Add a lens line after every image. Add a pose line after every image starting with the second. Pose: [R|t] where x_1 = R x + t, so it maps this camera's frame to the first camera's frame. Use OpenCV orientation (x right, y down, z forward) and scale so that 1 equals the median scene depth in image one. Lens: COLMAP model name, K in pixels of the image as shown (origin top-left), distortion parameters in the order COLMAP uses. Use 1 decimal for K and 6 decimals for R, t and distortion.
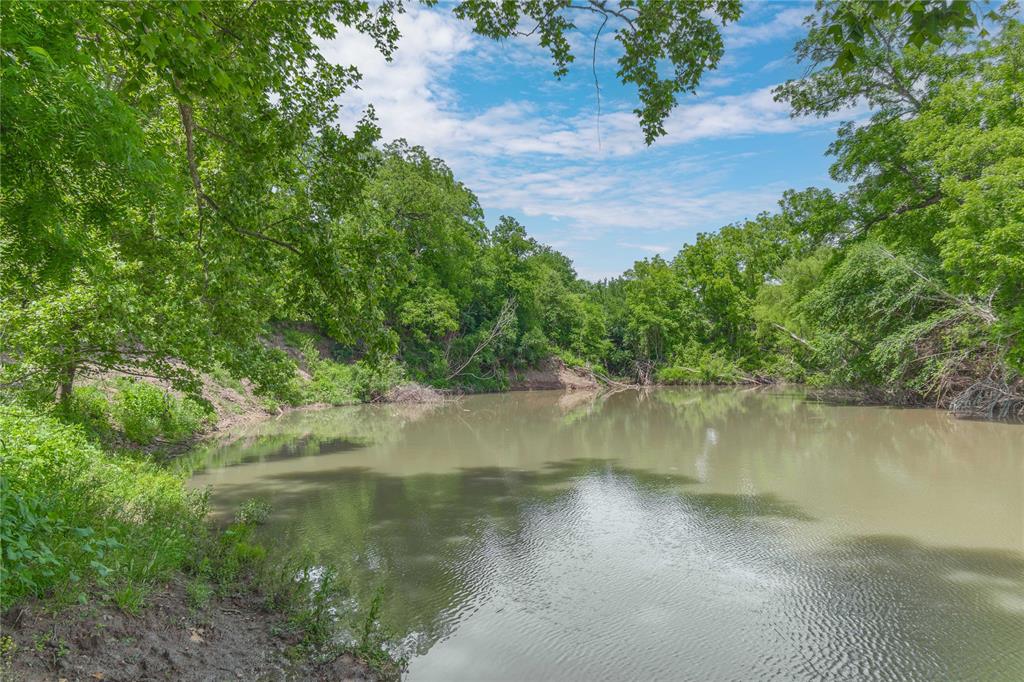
lens RADIAL K [[711.9, 0, 512.0], [0, 711.9, 341.0], [0, 0, 1]] dist [0.002300, 0.004373]
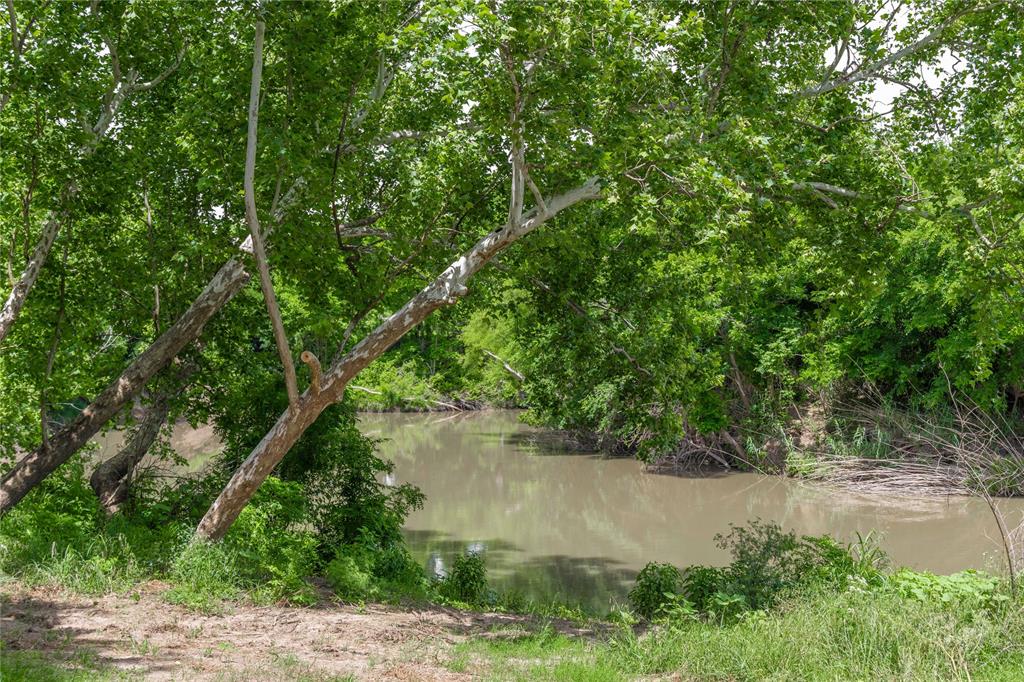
lens RADIAL K [[1356.2, 0, 512.0], [0, 1356.2, 341.0], [0, 0, 1]] dist [0.129129, -0.767188]
pose [[0.925853, 0.017263, 0.377488, -0.127189], [-0.030815, 0.999078, 0.029890, -0.053389], [-0.376624, -0.039306, 0.925532, -0.301129]]
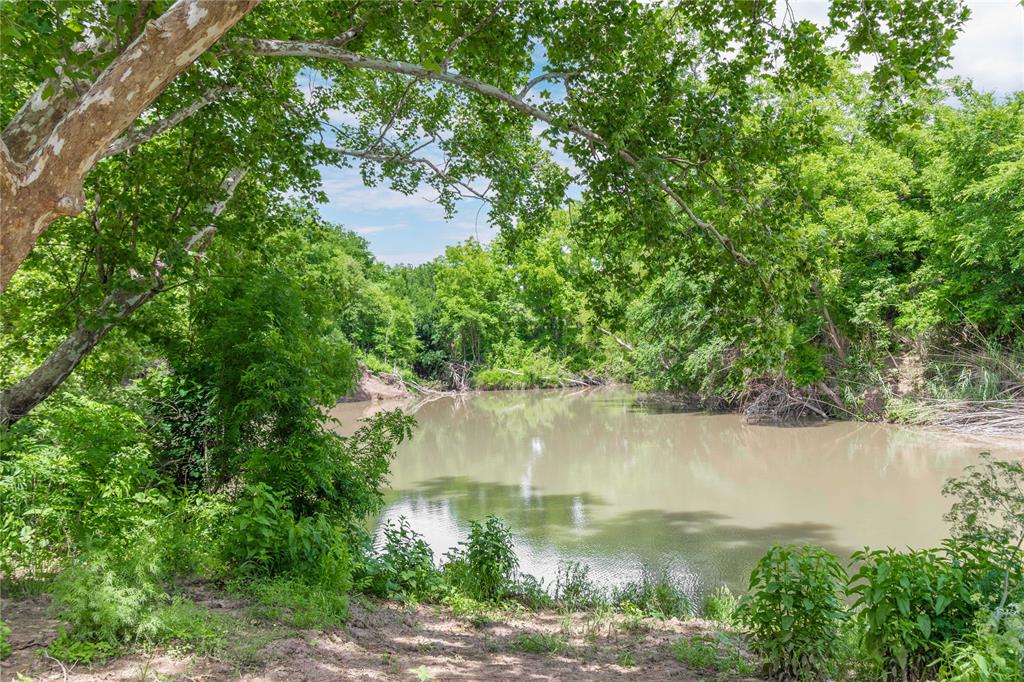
lens RADIAL K [[968.5, 0, 512.0], [0, 968.5, 341.0], [0, 0, 1]] dist [0.012043, 0.012032]
pose [[0.967671, -0.022965, 0.251168, -0.047265], [0.017930, 0.999590, 0.022317, -0.024209], [-0.251578, -0.017092, 0.967686, -0.148247]]
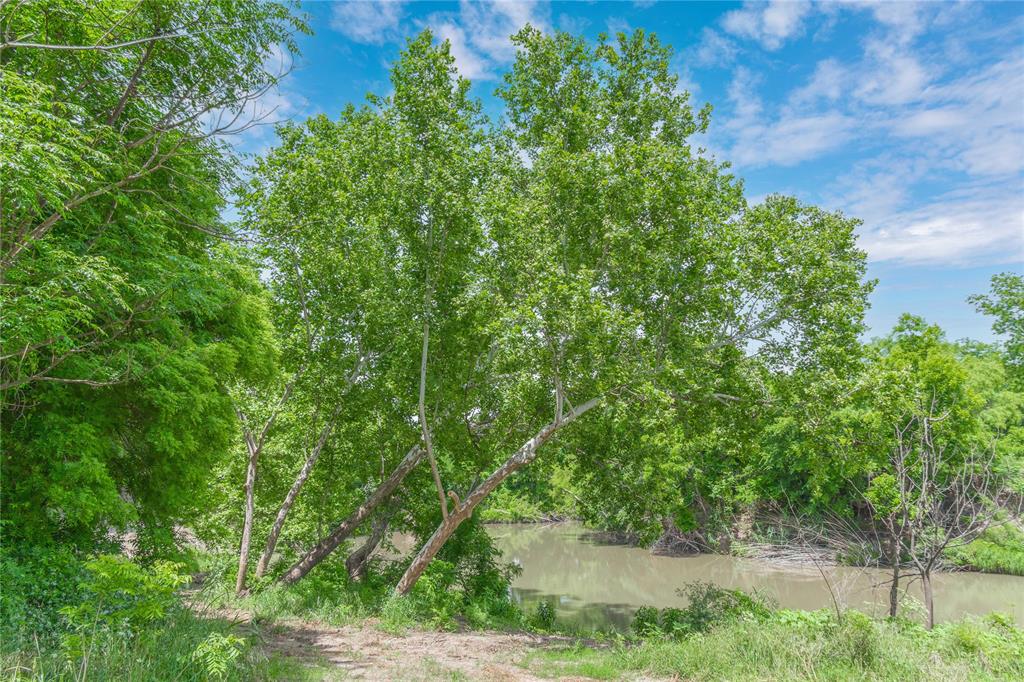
lens RADIAL K [[711.9, 0, 512.0], [0, 711.9, 341.0], [0, 0, 1]] dist [0.002300, 0.004373]
pose [[0.958684, 0.051141, 0.279840, -0.120487], [-0.004299, 0.986200, -0.165501, -0.053397], [-0.284442, 0.157461, 0.945674, -0.306277]]
